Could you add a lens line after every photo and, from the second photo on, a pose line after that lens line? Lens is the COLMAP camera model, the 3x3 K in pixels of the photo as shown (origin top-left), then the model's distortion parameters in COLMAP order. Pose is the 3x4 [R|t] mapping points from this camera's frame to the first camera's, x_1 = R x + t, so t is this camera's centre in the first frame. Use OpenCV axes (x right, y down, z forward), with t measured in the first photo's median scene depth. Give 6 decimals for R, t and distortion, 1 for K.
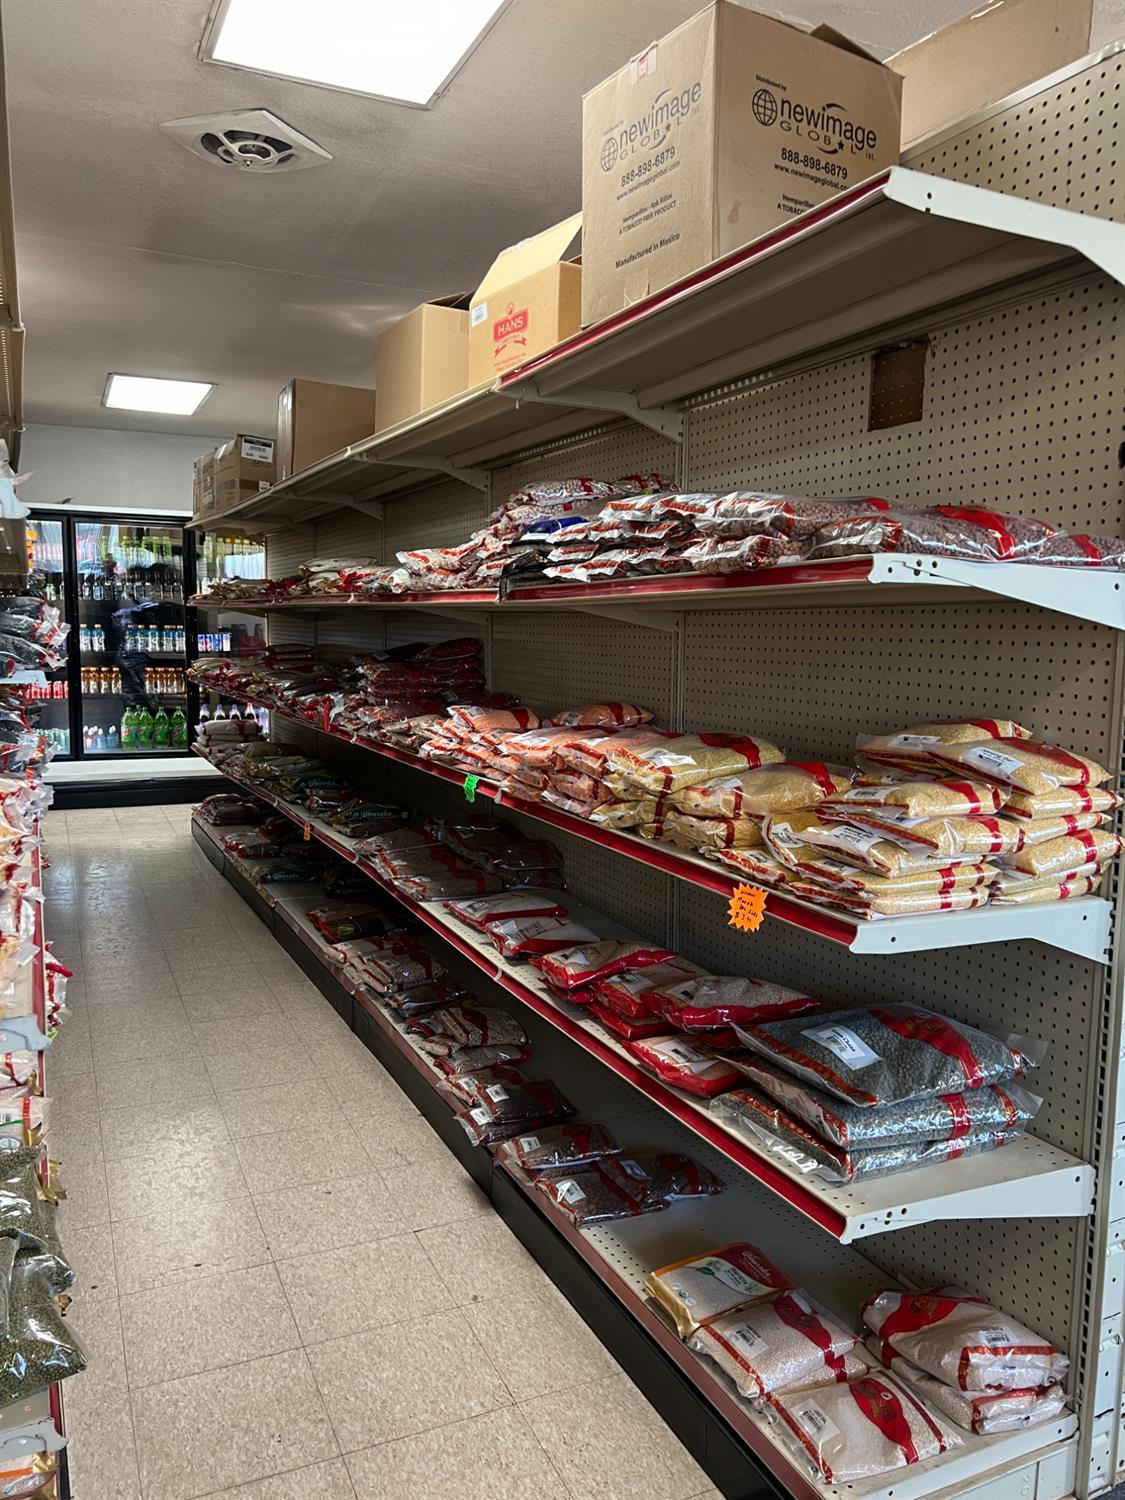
lens RADIAL K [[1130.7, 0, 567.7], [0, 1130.7, 754.0], [0, 0, 1]] dist [0.058708, -0.065362]
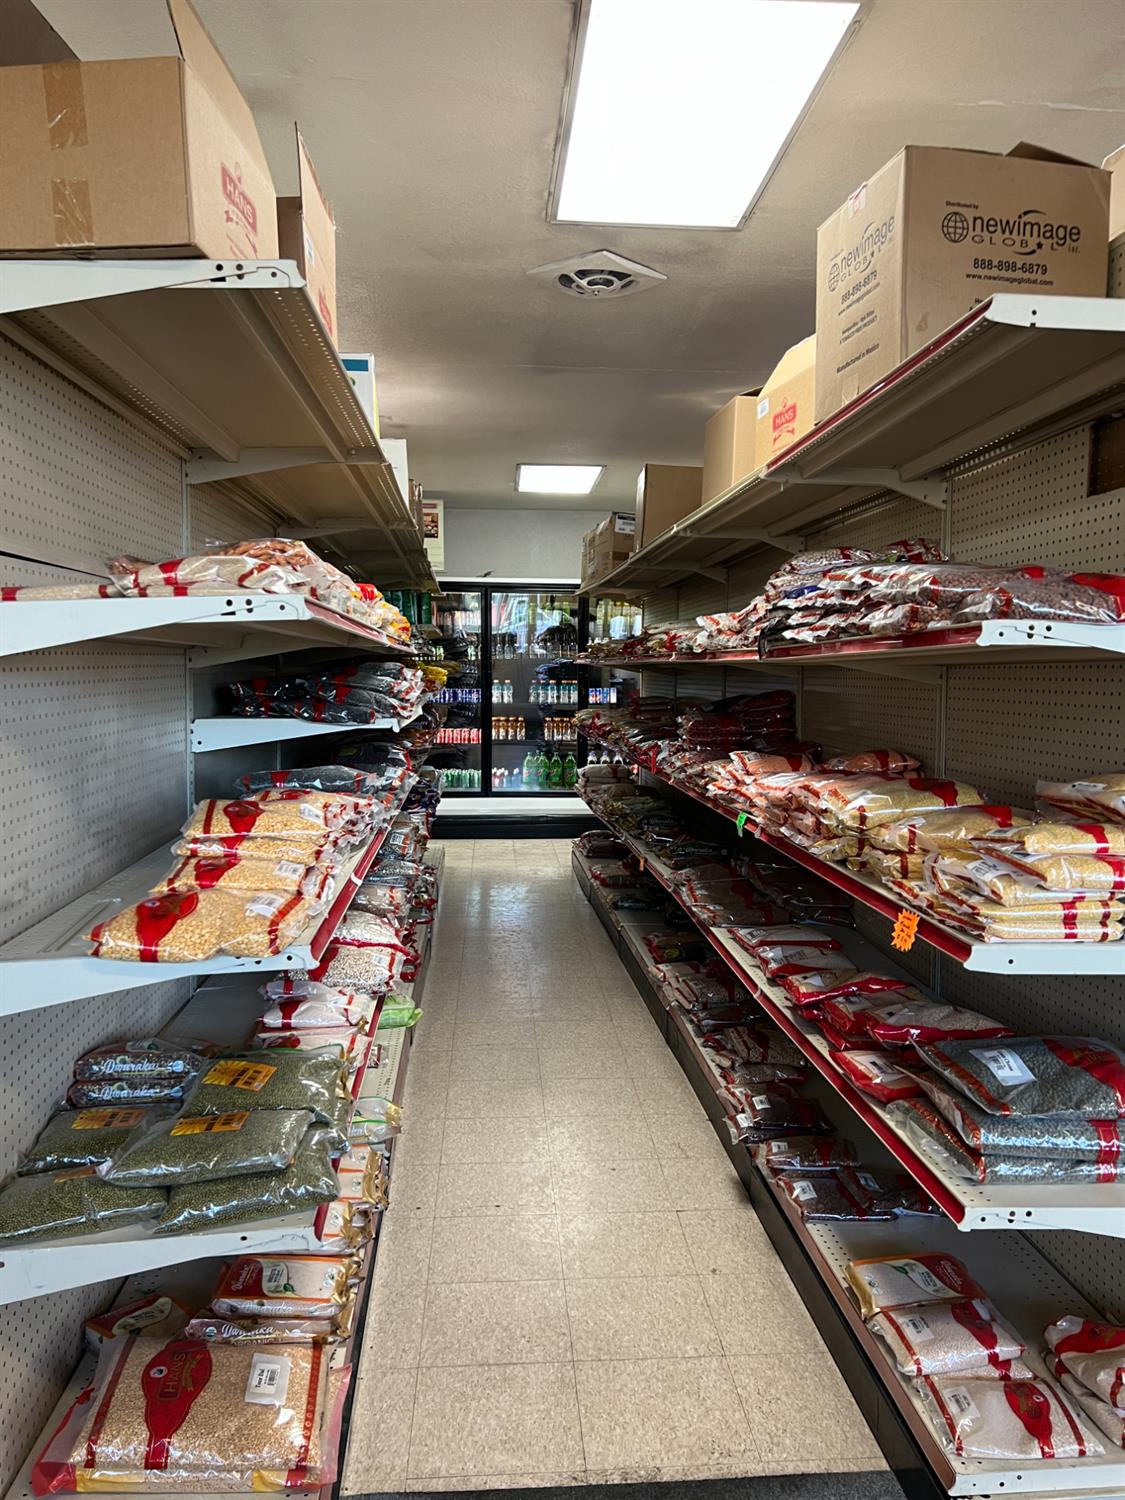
lens RADIAL K [[1130.7, 0, 574.6], [0, 1130.7, 759.9], [0, 0, 1]] dist [0.058708, -0.065362]
pose [[0.936717, 0.019046, -0.349569, 0.165397], [-0.032792, 0.998902, -0.033447, 0.009957], [0.348548, 0.042794, 0.936314, -0.126408]]
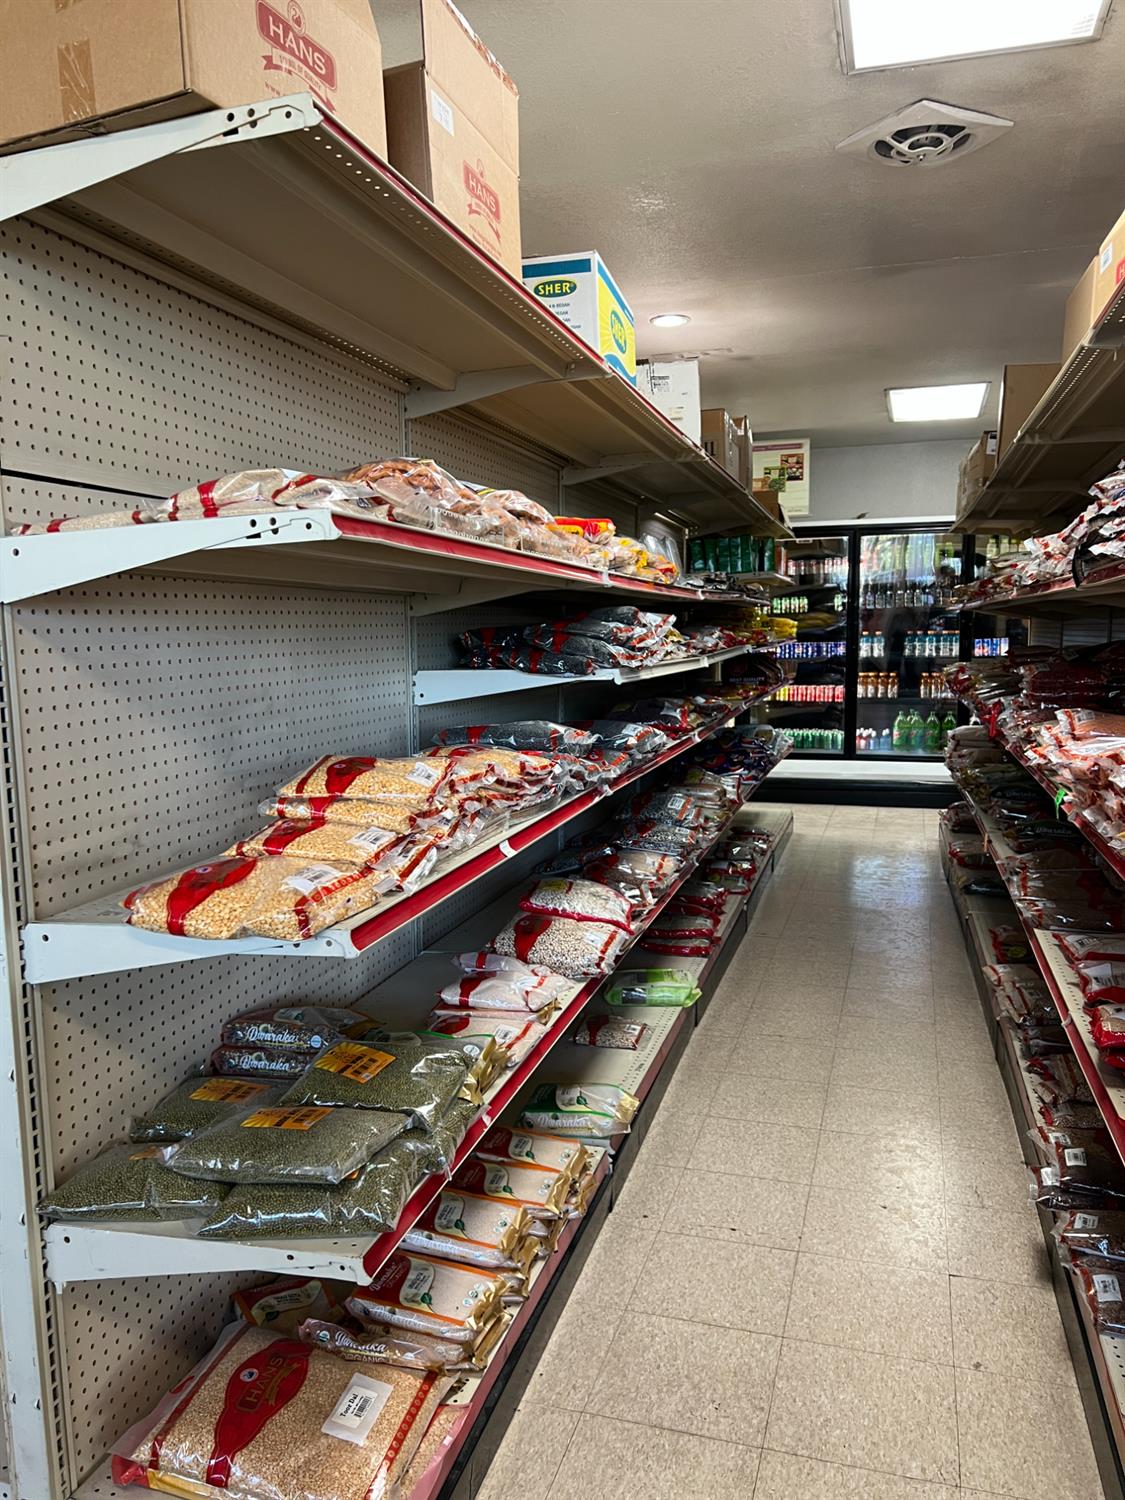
lens RADIAL K [[1130.7, 0, 562.9], [0, 1130.7, 757.9], [0, 0, 1]] dist [0.058708, -0.065362]
pose [[0.745770, 0.051183, -0.664235, 0.233710], [-0.053794, 0.998415, 0.016537, 0.001665], [0.664028, 0.023399, 0.747341, 0.092199]]
